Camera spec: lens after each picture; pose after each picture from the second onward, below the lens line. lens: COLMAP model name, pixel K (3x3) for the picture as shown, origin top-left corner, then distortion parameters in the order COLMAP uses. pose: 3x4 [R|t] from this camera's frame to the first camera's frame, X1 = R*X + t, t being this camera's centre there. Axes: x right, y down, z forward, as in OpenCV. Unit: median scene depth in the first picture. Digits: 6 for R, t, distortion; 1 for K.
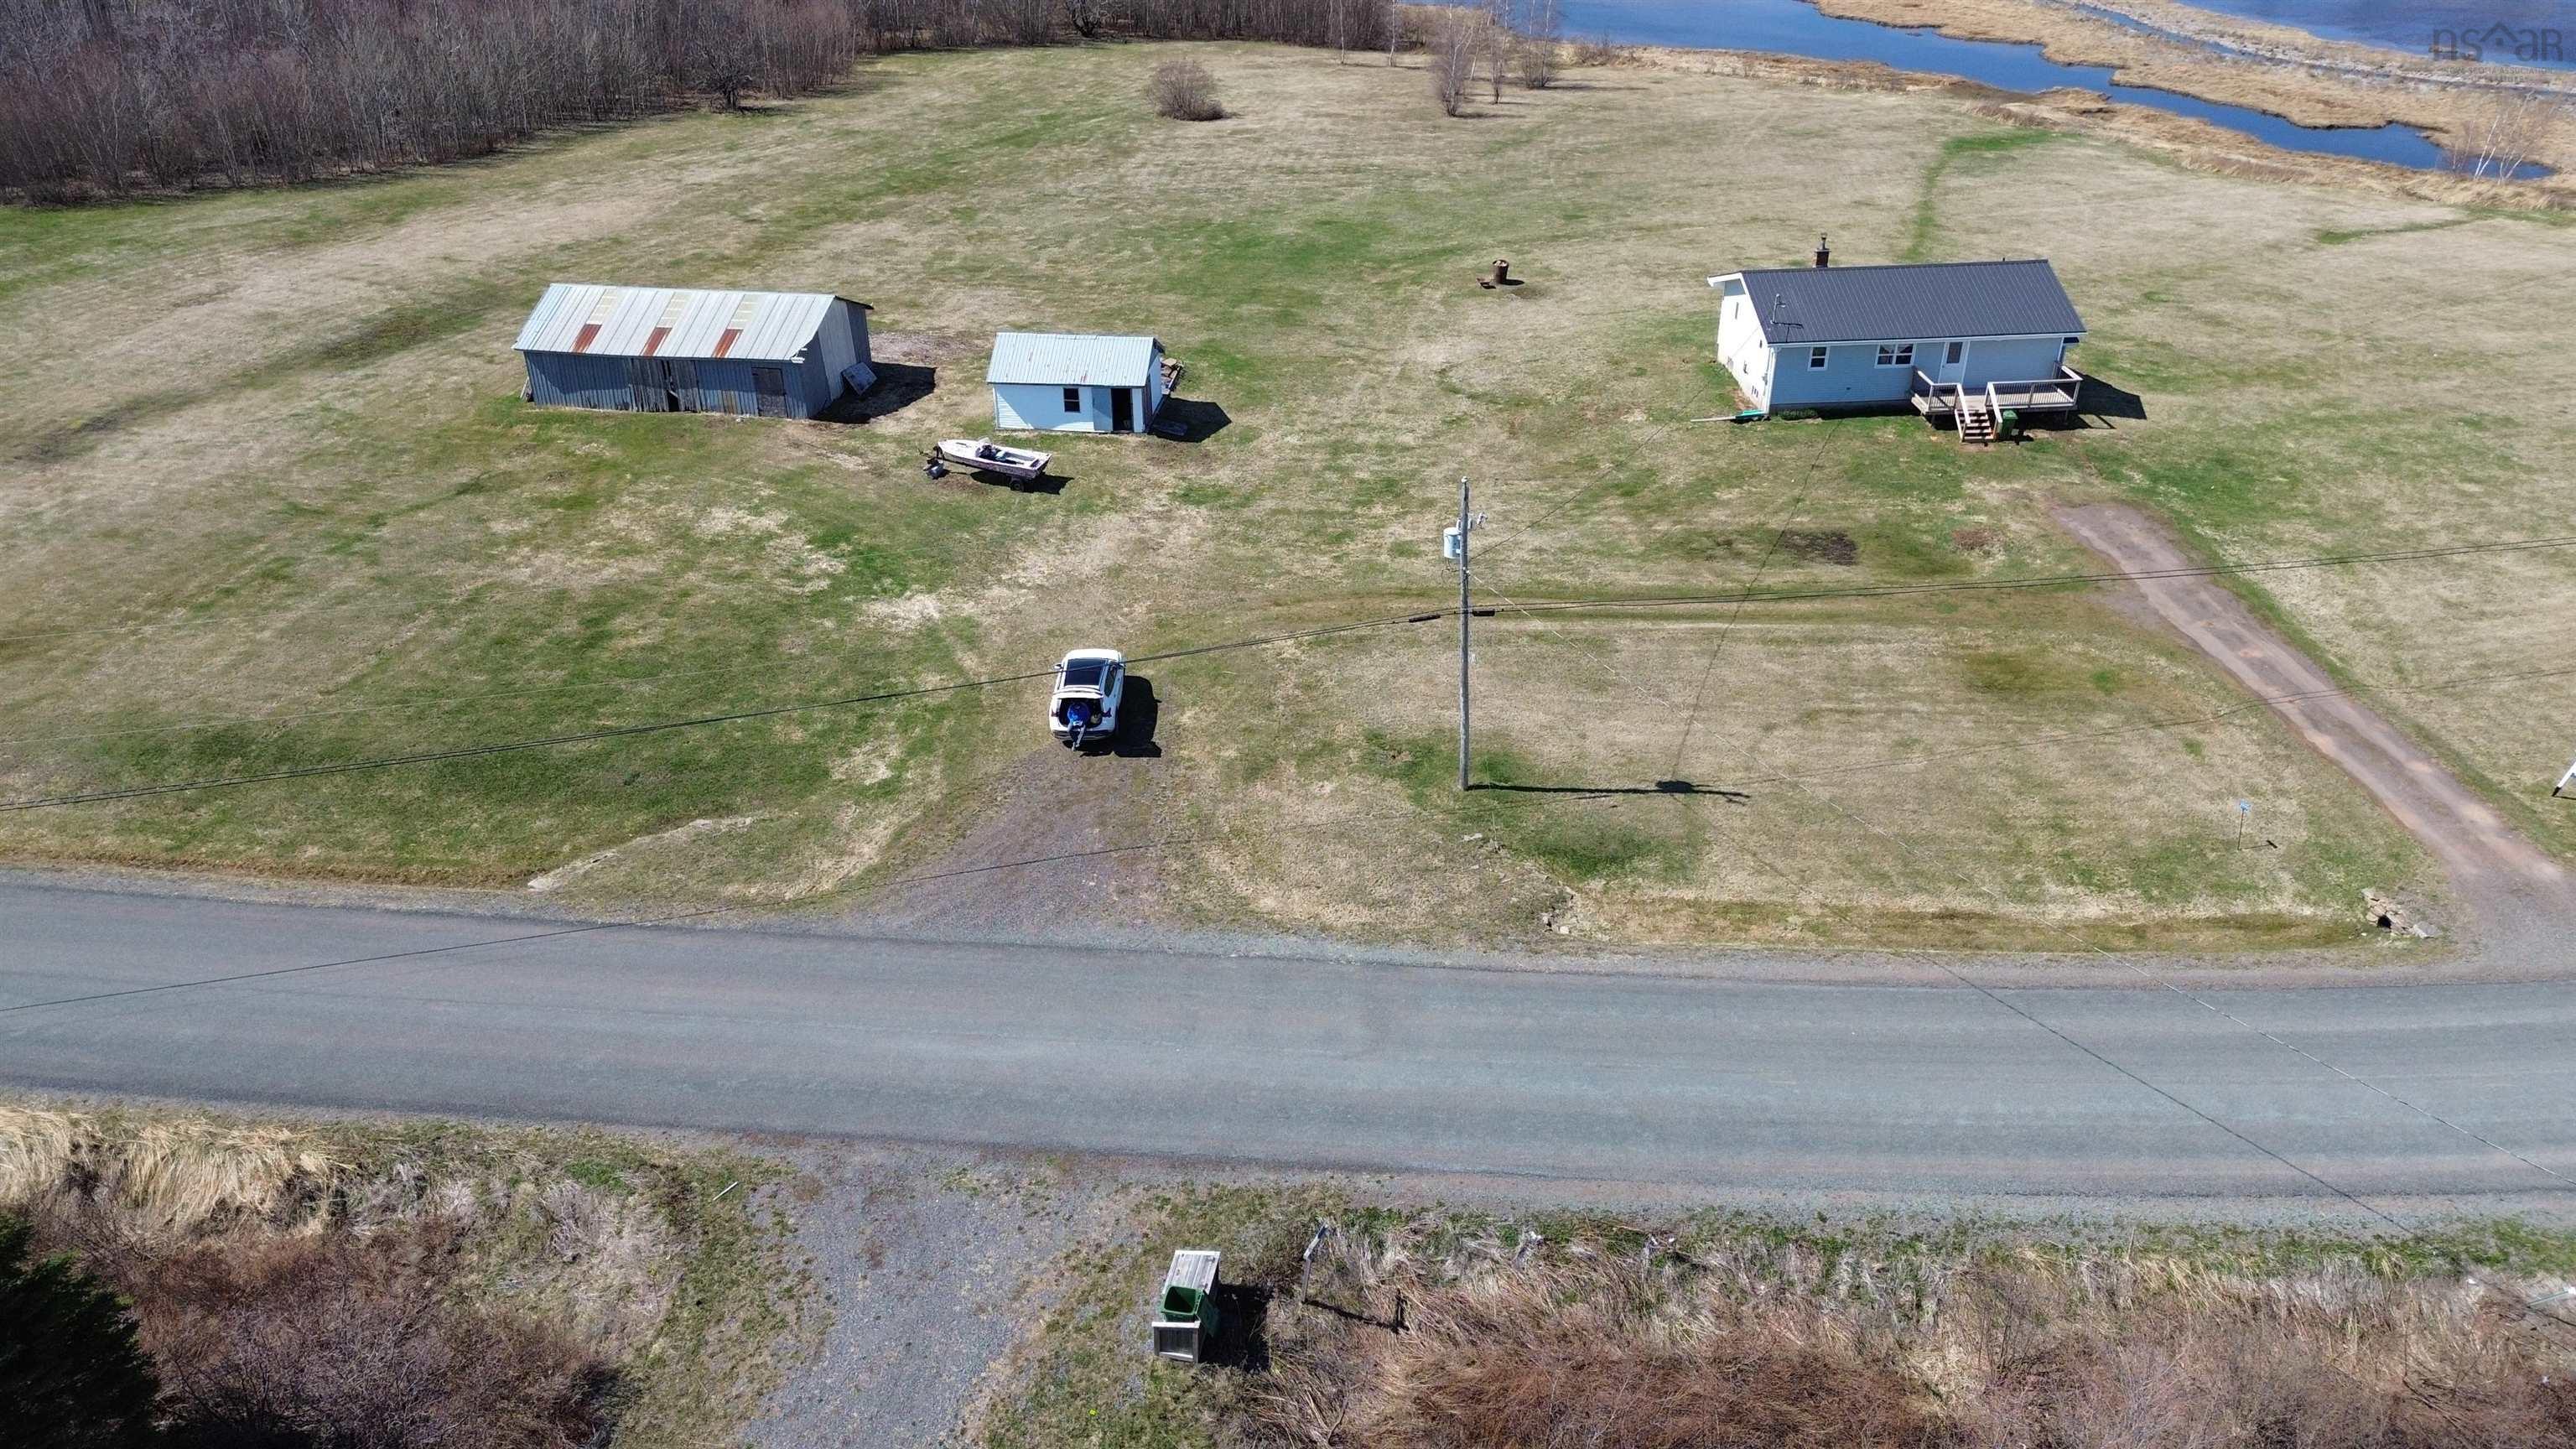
lens RADIAL K [[1810.0, 0, 1277.1], [0, 1810.0, 734.3], [0, 0, 1]] dist [0.088139, -0.087335]
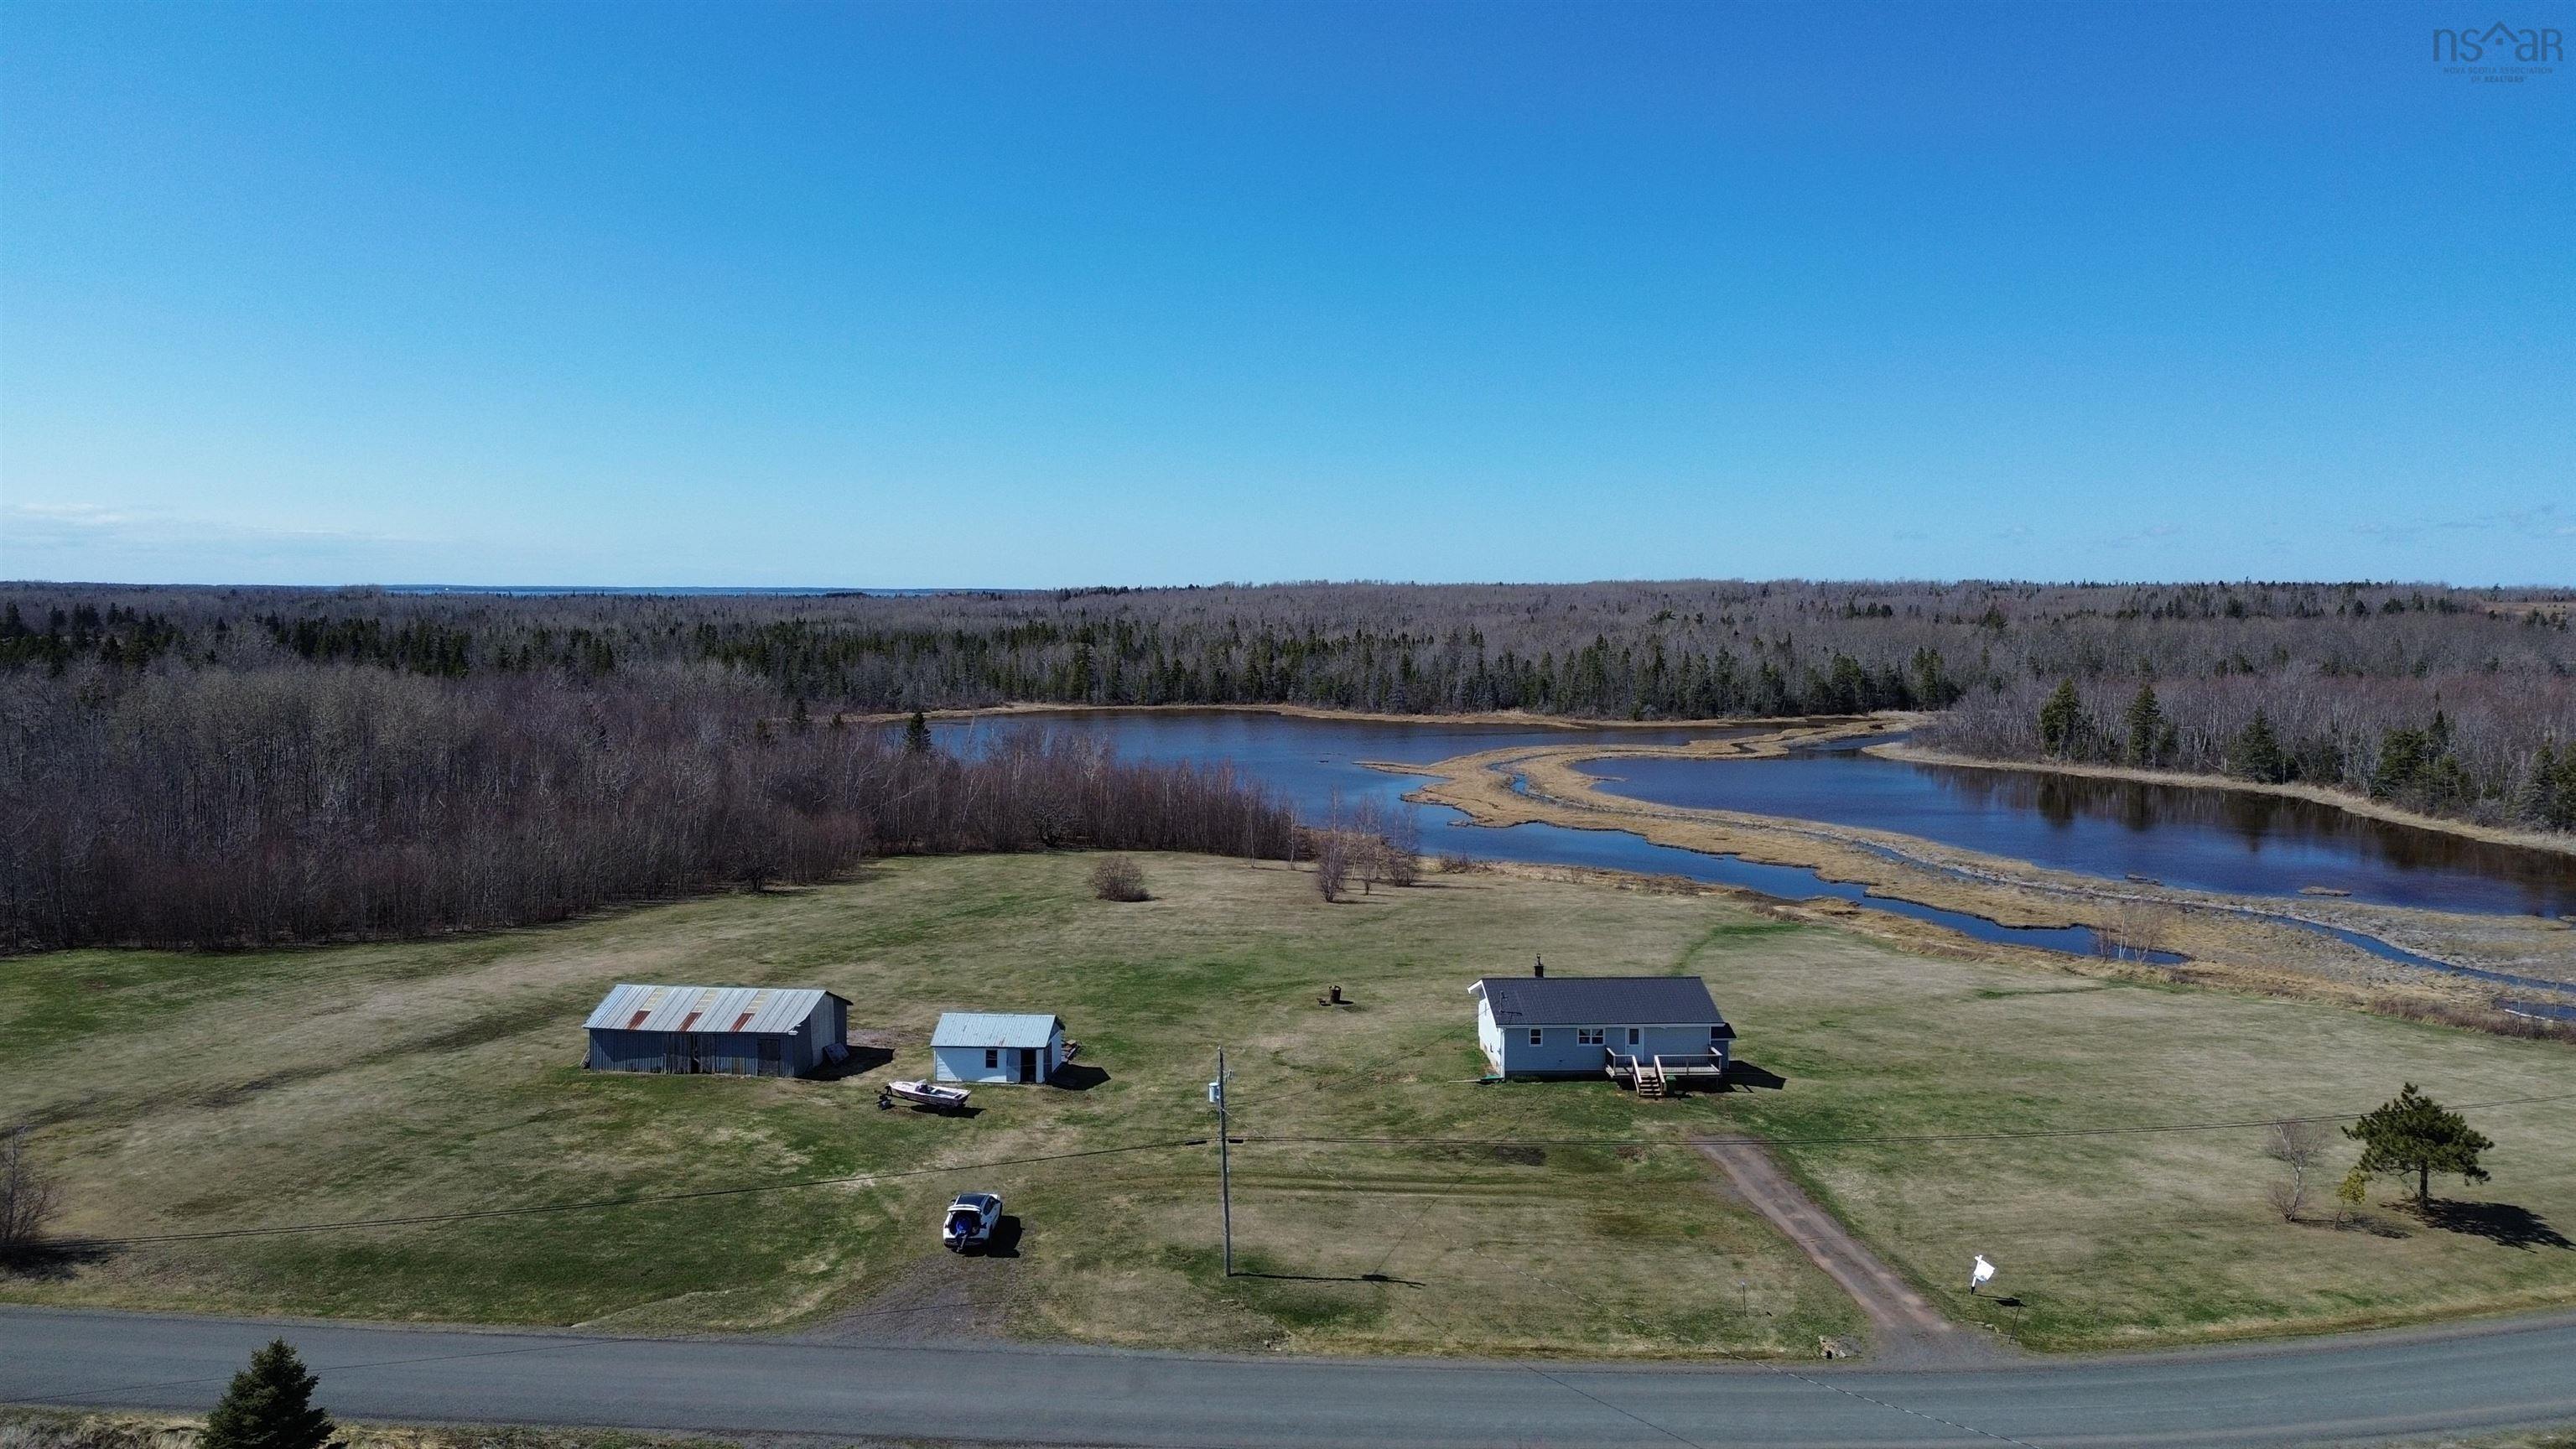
lens RADIAL K [[1810.0, 0, 1277.1], [0, 1810.0, 734.3], [0, 0, 1]] dist [0.088139, -0.087335]
pose [[0.999847, 0.013645, 0.010953, 0.079819], [-0.007601, 0.902579, -0.430458, 0.175106], [-0.015760, 0.430308, 0.902544, -0.326313]]
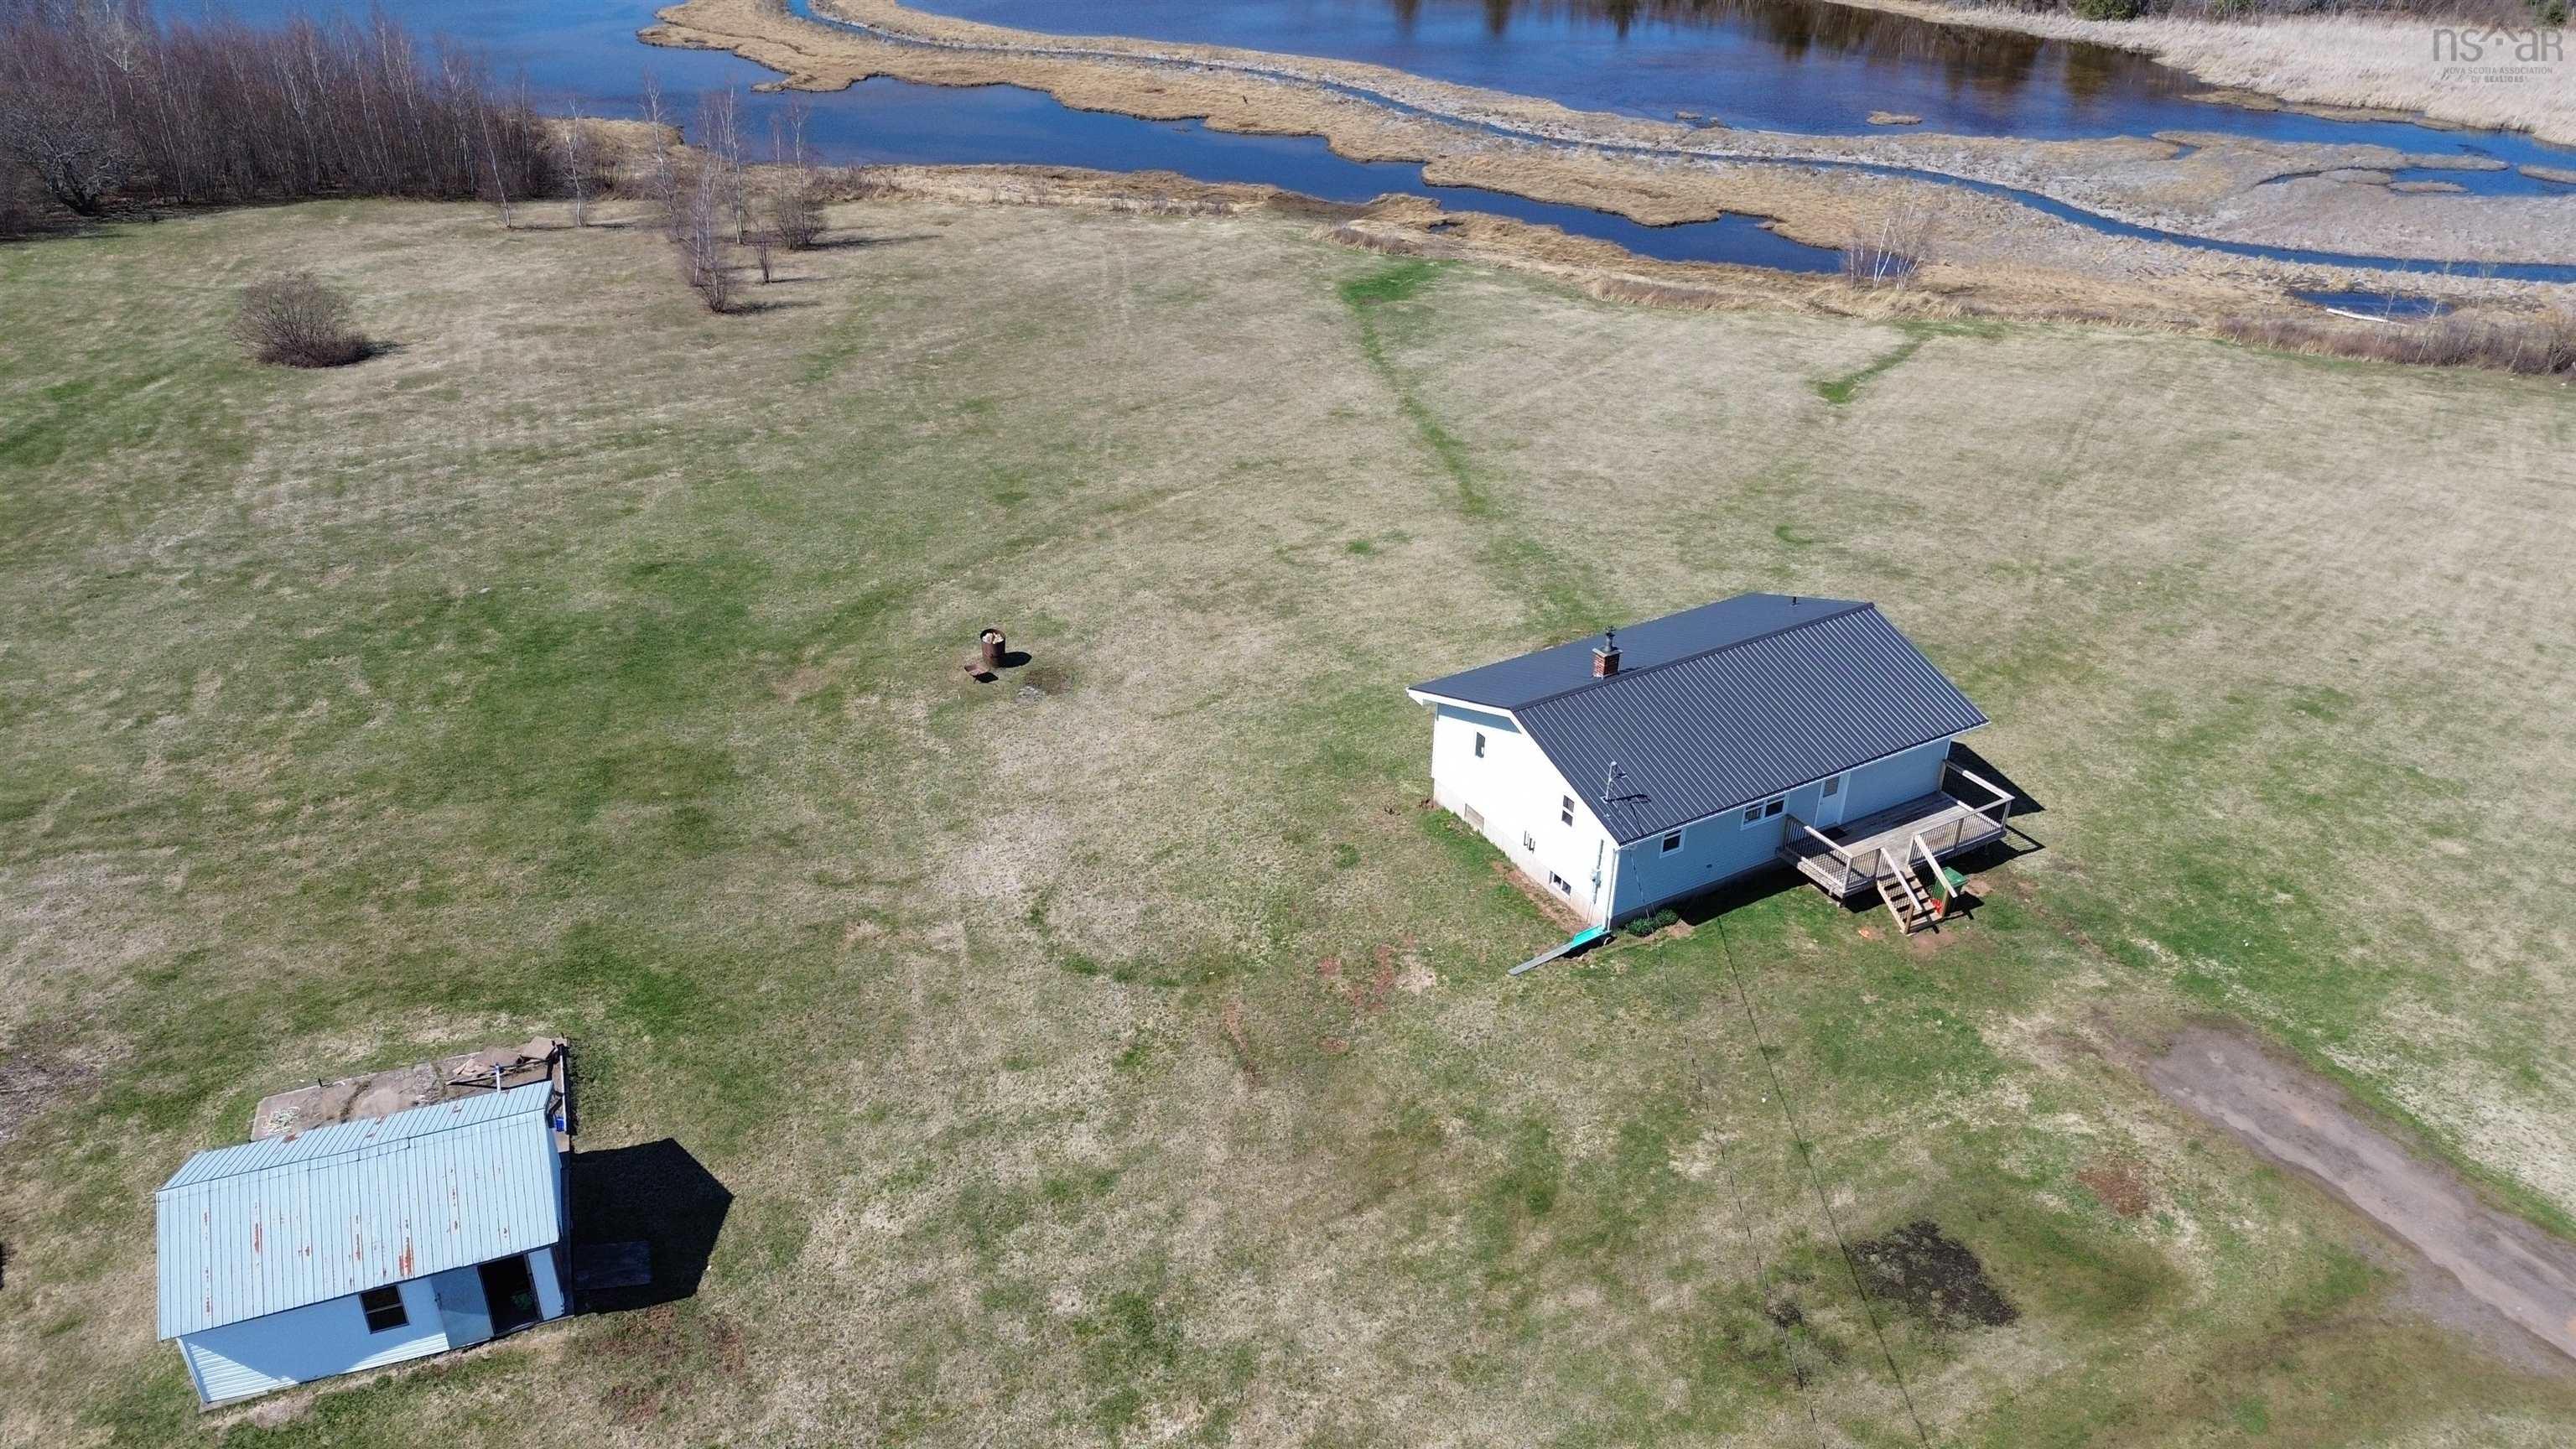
lens RADIAL K [[1810.0, 0, 1277.1], [0, 1810.0, 734.3], [0, 0, 1]] dist [0.088139, -0.087335]
pose [[0.888811, -0.207164, 0.408777, -0.071264], [0.210301, 0.976905, 0.037825, -0.283478], [-0.407172, 0.052347, 0.911850, 0.467739]]
